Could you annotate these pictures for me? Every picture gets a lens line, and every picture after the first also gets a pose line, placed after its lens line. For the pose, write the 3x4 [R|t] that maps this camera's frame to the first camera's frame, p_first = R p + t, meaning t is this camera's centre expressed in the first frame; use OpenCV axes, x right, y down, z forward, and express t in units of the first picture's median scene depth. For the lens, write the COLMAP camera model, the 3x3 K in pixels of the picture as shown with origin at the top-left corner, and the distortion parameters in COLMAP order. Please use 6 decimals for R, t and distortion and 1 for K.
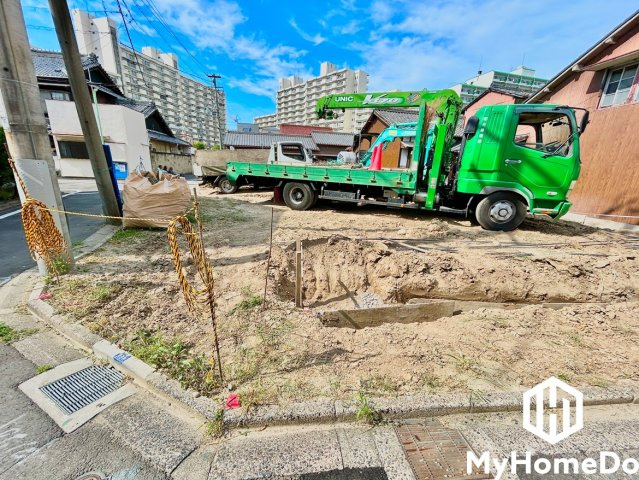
lens RADIAL K [[258.0, 0, 319.0], [0, 258.0, 243.4], [0, 0, 1]] dist [0.000924, 0.000525]
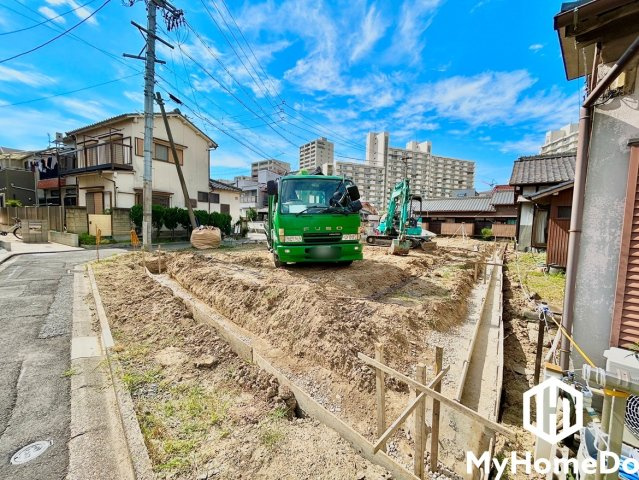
lens RADIAL K [[258.0, 0, 317.7], [0, 258.0, 243.4], [0, 0, 1]] dist [0.000924, 0.000525]
pose [[0.610305, 0.038629, -0.791224, 1.241915], [-0.230126, 0.964382, -0.130423, -0.029054], [0.758004, 0.261678, 0.597457, 0.236247]]
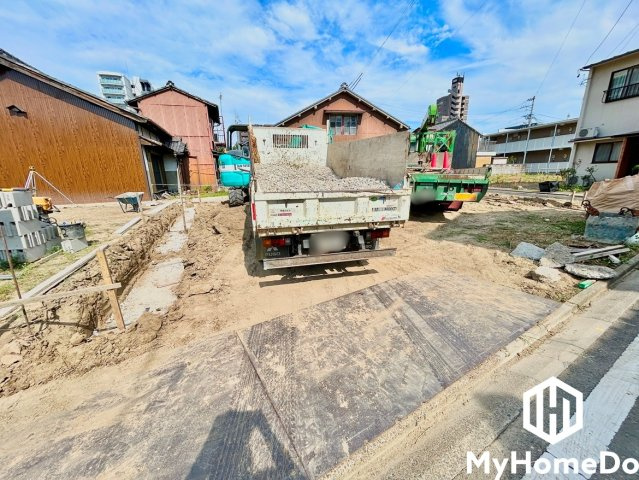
lens RADIAL K [[258.0, 0, 315.5], [0, 258.0, 246.7], [0, 0, 1]] dist [0.000924, 0.000525]
pose [[-0.112168, -0.314590, 0.942577, -1.019256], [0.305307, 0.891771, 0.333965, -0.484416], [-0.945625, 0.325236, -0.003981, 1.481439]]
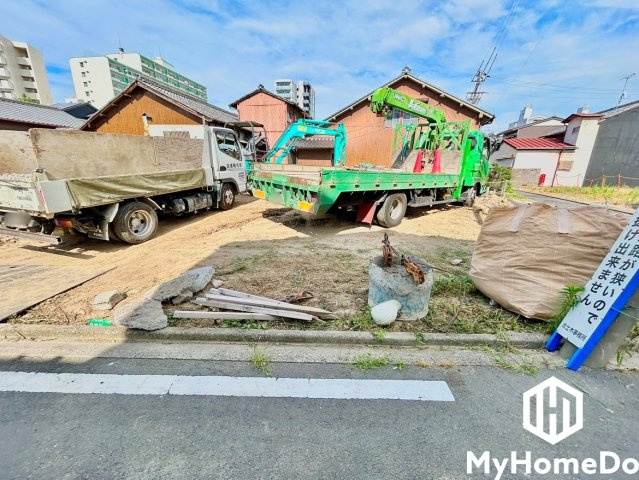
lens RADIAL K [[258.0, 0, 320.9], [0, 258.0, 235.6], [0, 0, 1]] dist [0.000924, 0.000525]
pose [[0.413870, -0.269028, 0.869676, -0.802830], [0.251665, 0.951916, 0.174703, -0.269159], [-0.874858, 0.146562, 0.461674, 0.740244]]
